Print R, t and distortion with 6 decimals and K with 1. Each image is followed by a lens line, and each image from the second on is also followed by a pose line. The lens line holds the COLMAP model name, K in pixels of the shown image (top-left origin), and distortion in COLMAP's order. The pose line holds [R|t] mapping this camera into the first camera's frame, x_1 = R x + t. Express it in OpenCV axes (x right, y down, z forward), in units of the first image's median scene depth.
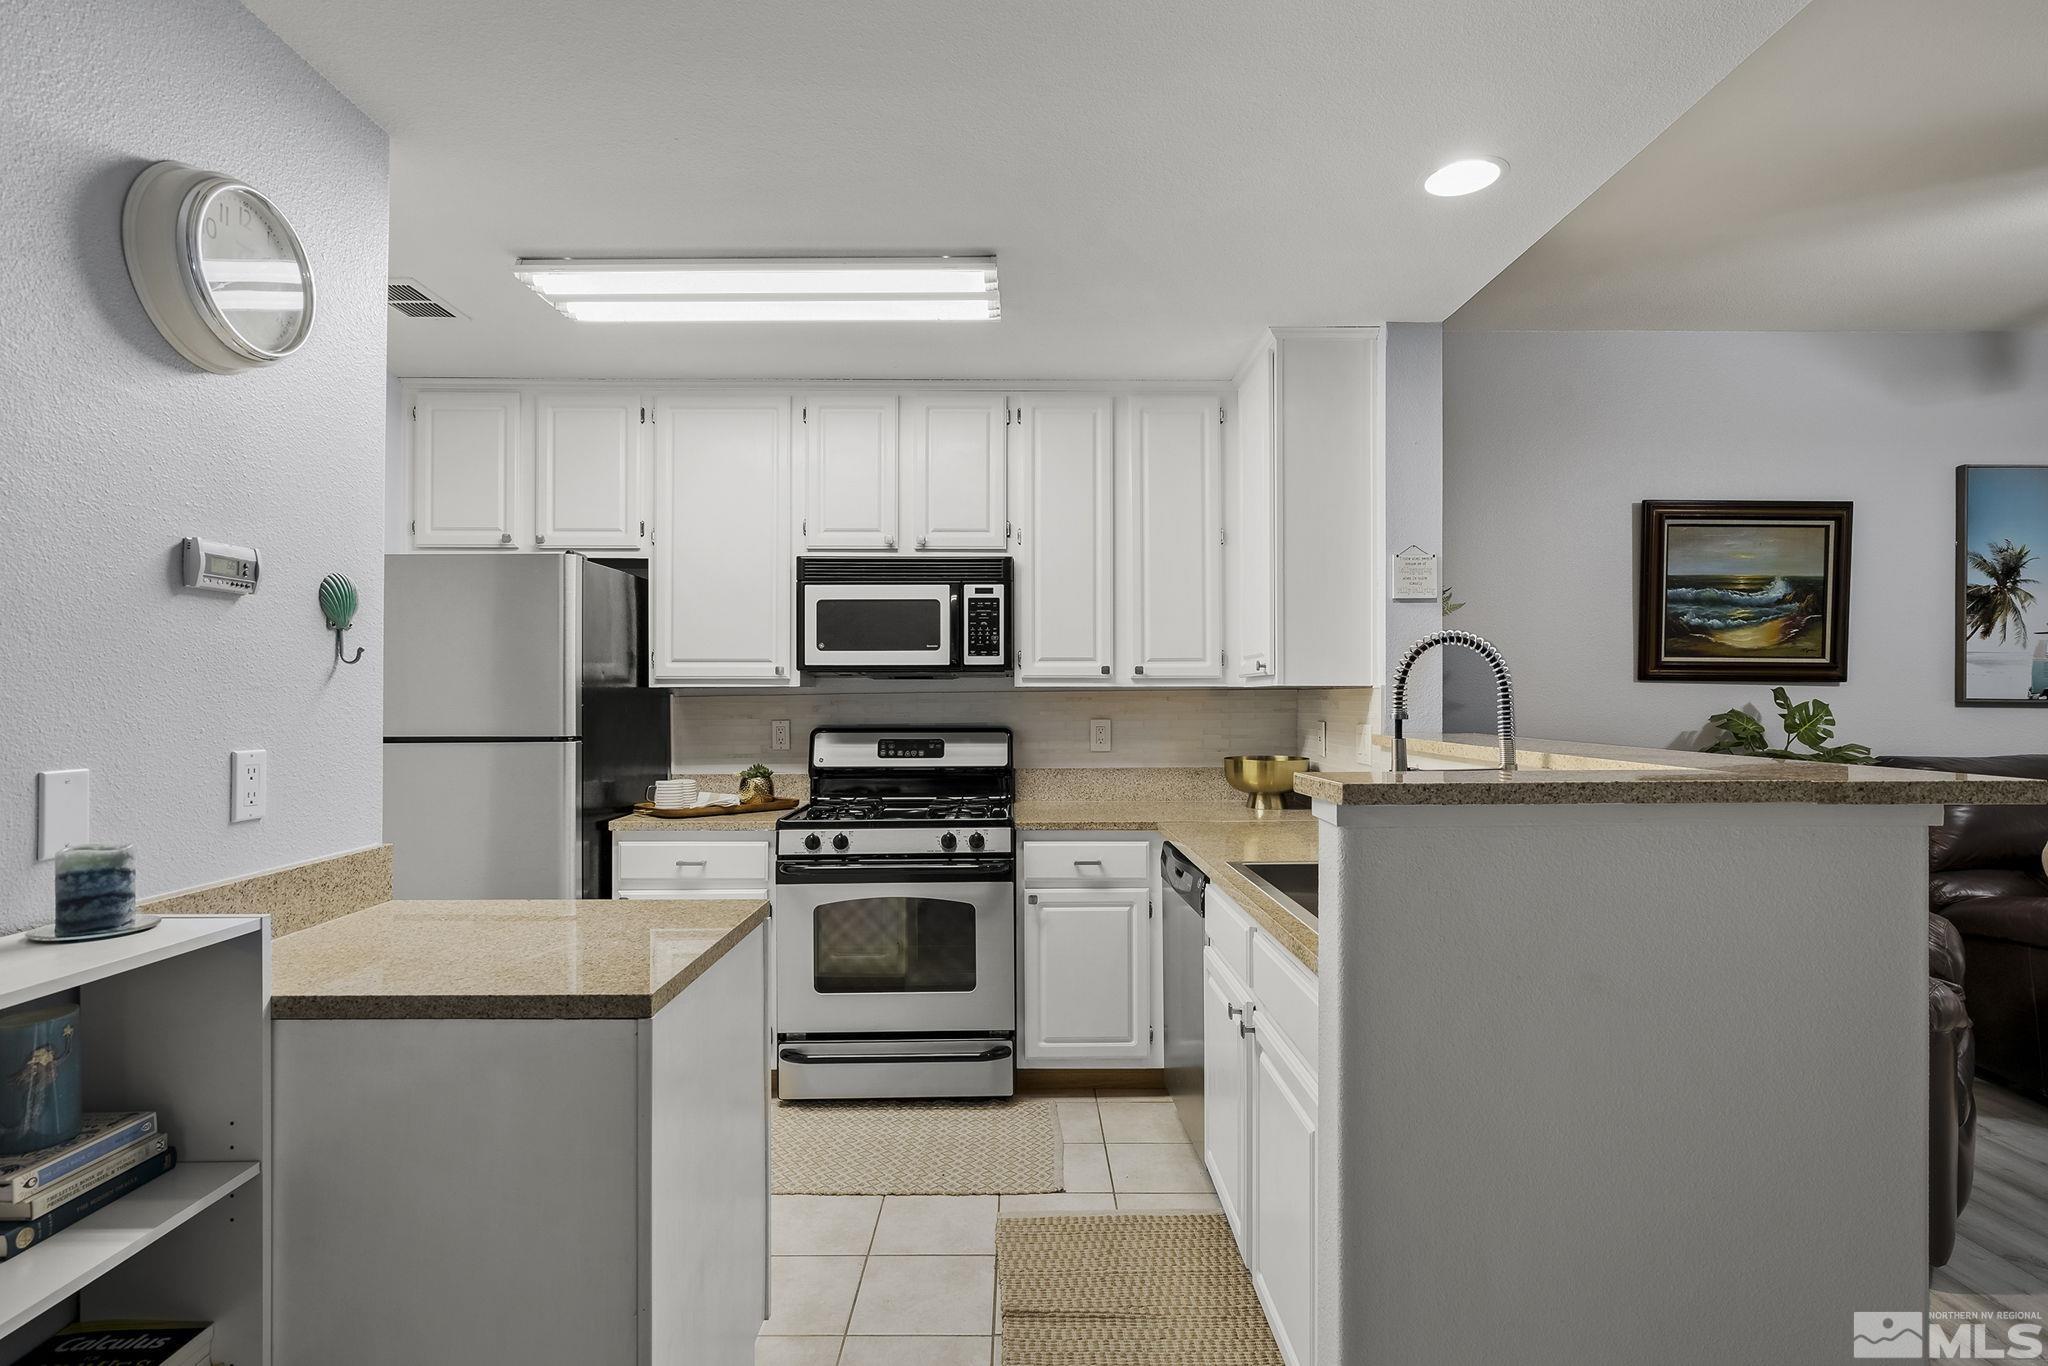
lens RADIAL K [[1037.9, 0, 1034.8], [0, 1037.9, 685.7], [0, 0, 1]] dist [0.009502, 0.000427]
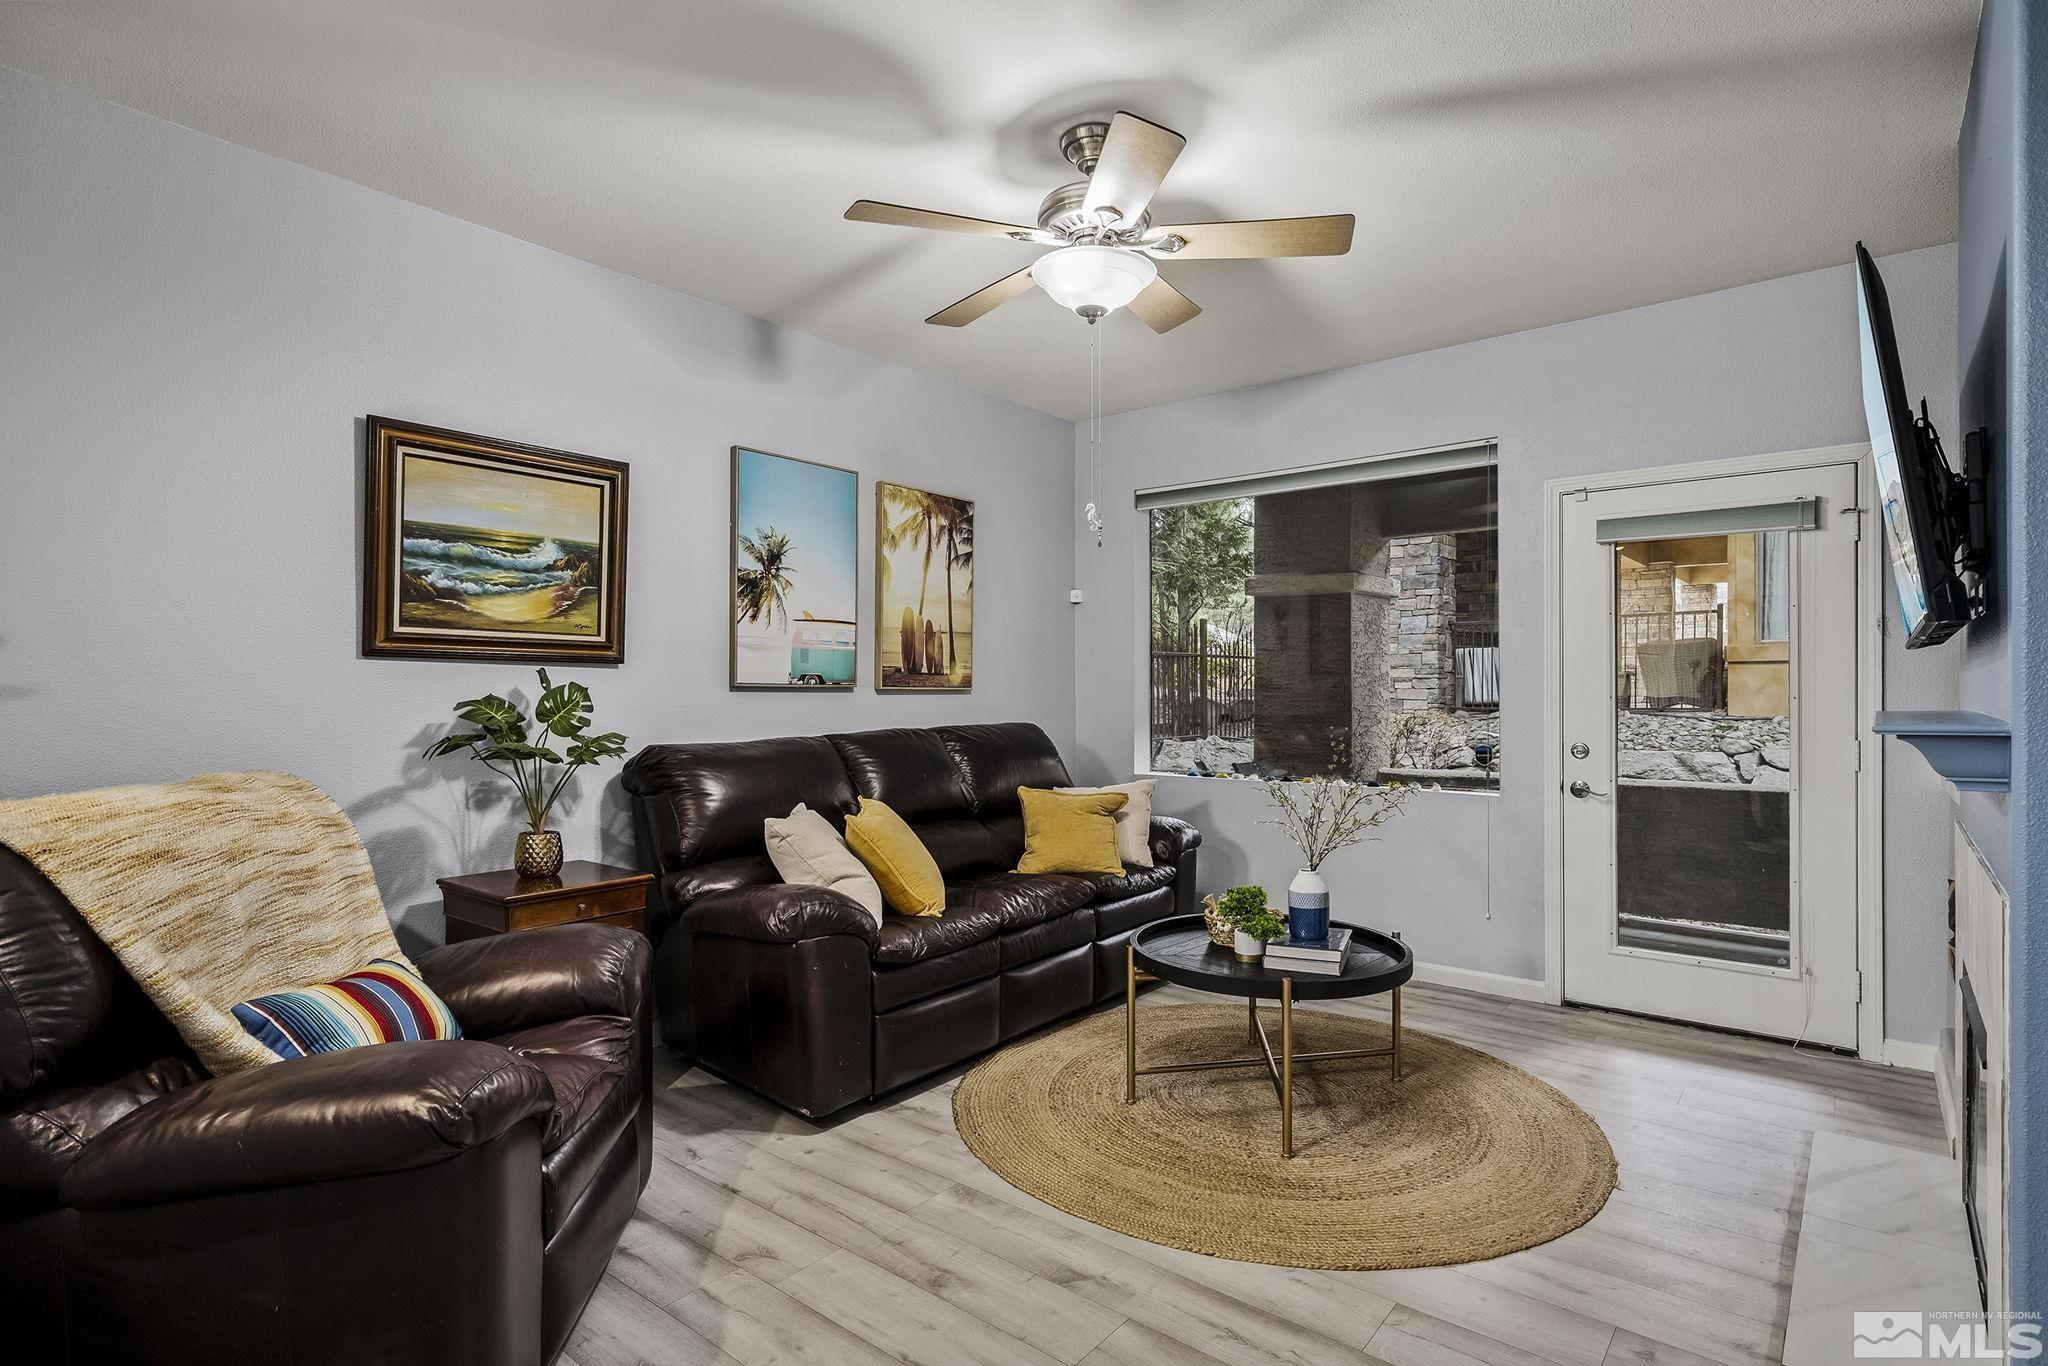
lens RADIAL K [[1037.9, 0, 1014.3], [0, 1037.9, 690.4], [0, 0, 1]] dist [0.009502, 0.000427]
pose [[0.658334, -0.001111, 0.752725, 0.354581], [-0.004425, 0.999976, 0.005345, 0.014079], [-0.752713, -0.006849, 0.658314, 0.172947]]
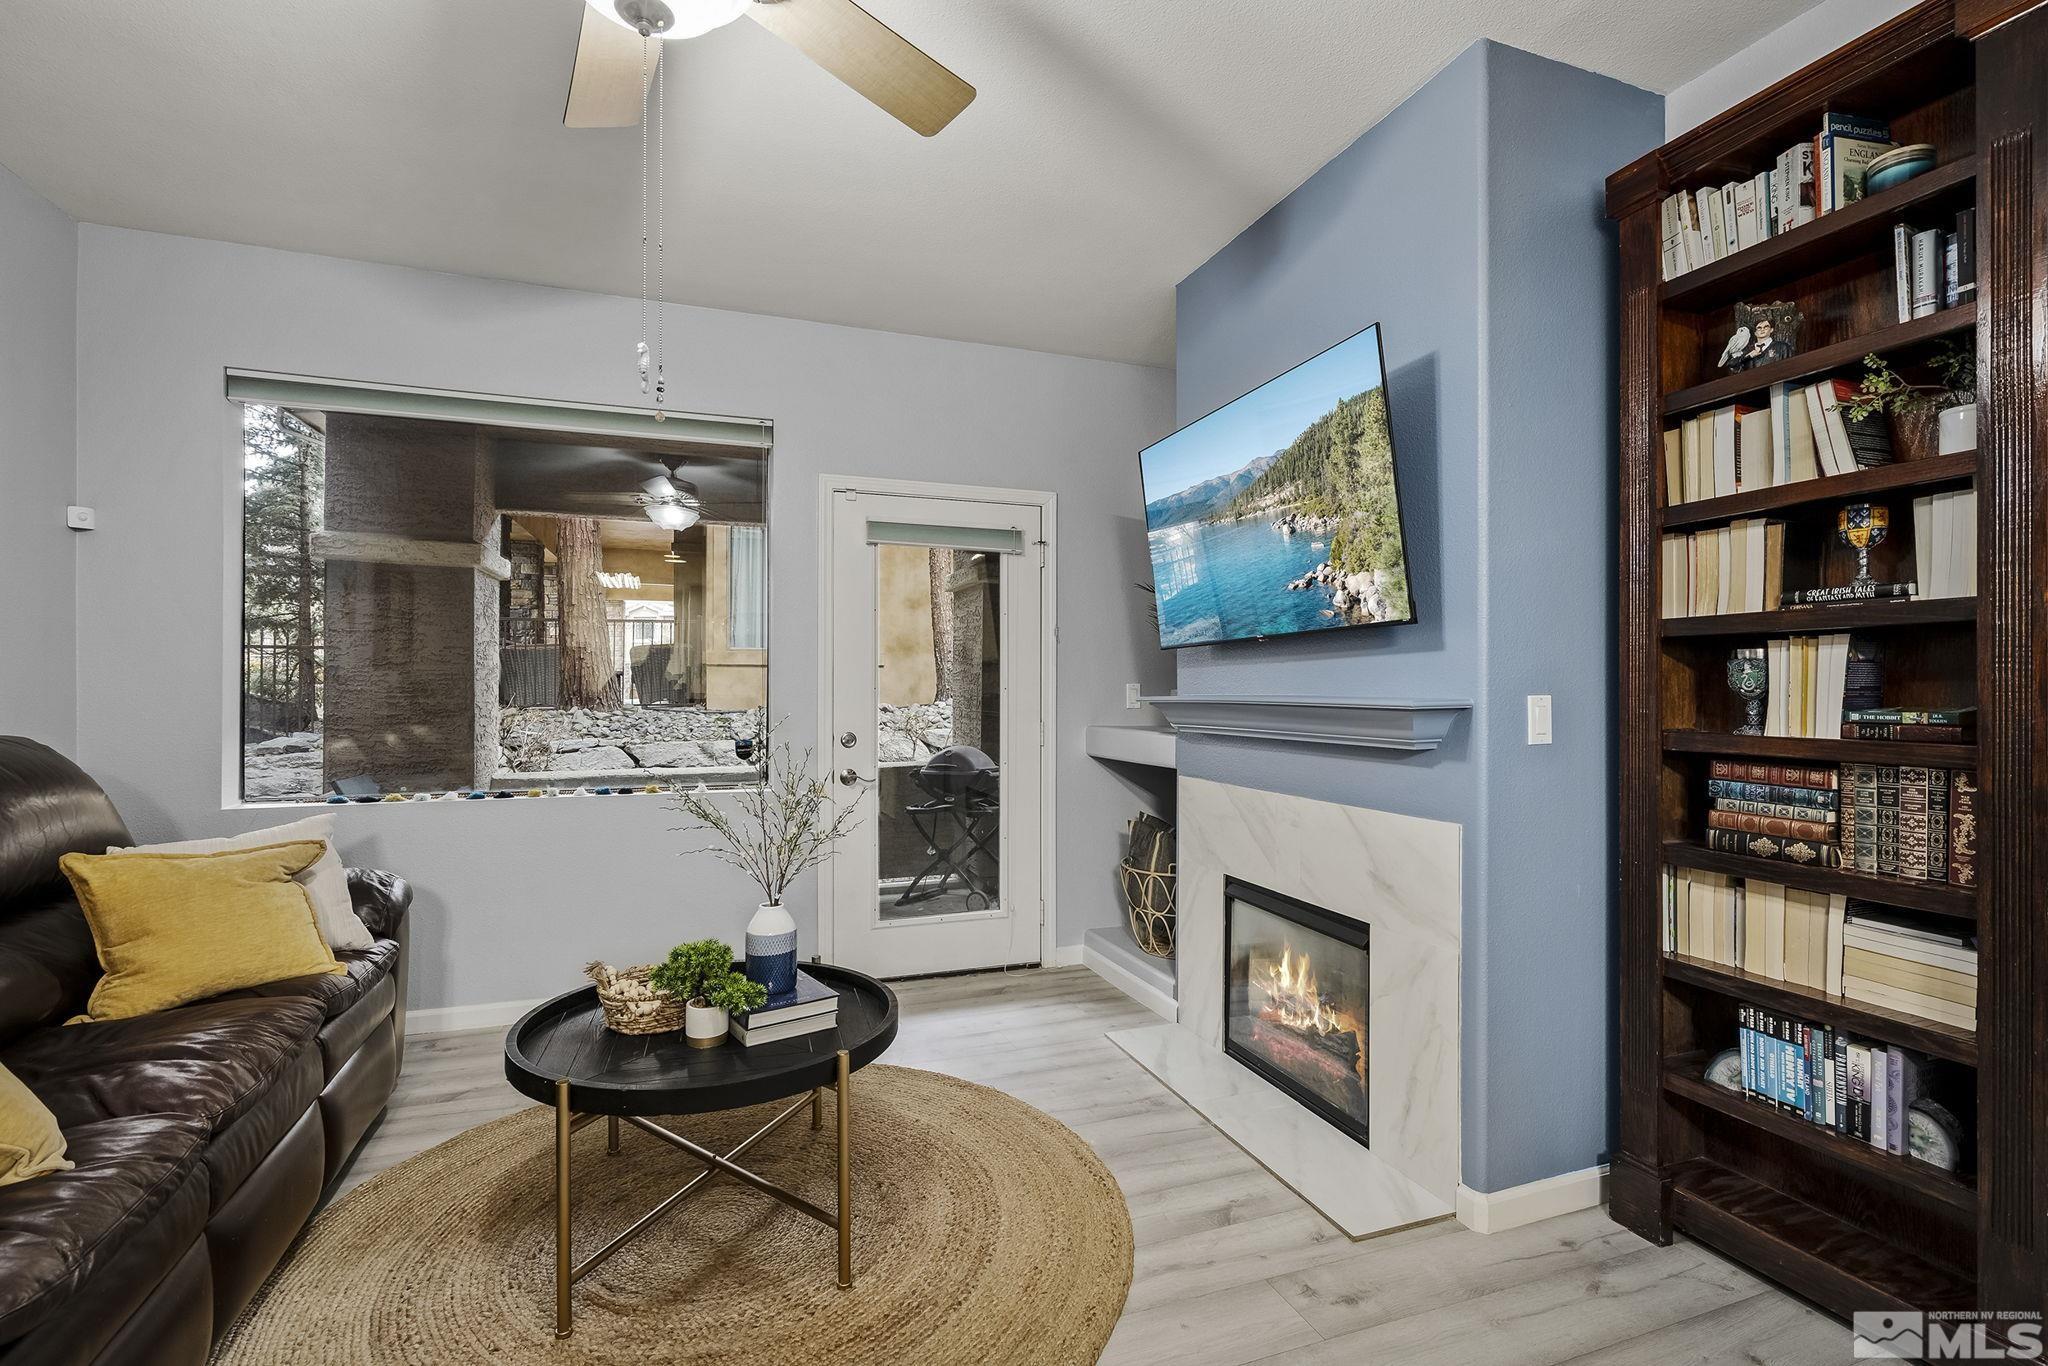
lens RADIAL K [[949.0, 0, 1029.1], [0, 949.0, 688.3], [0, 0, 1]] dist [0.000045, 0.001111]
pose [[-0.318391, 0.002648, 0.947956, 0.524945], [-0.008249, 0.999950, -0.005564, 0.028858], [-0.947924, -0.009591, -0.318353, 0.593410]]
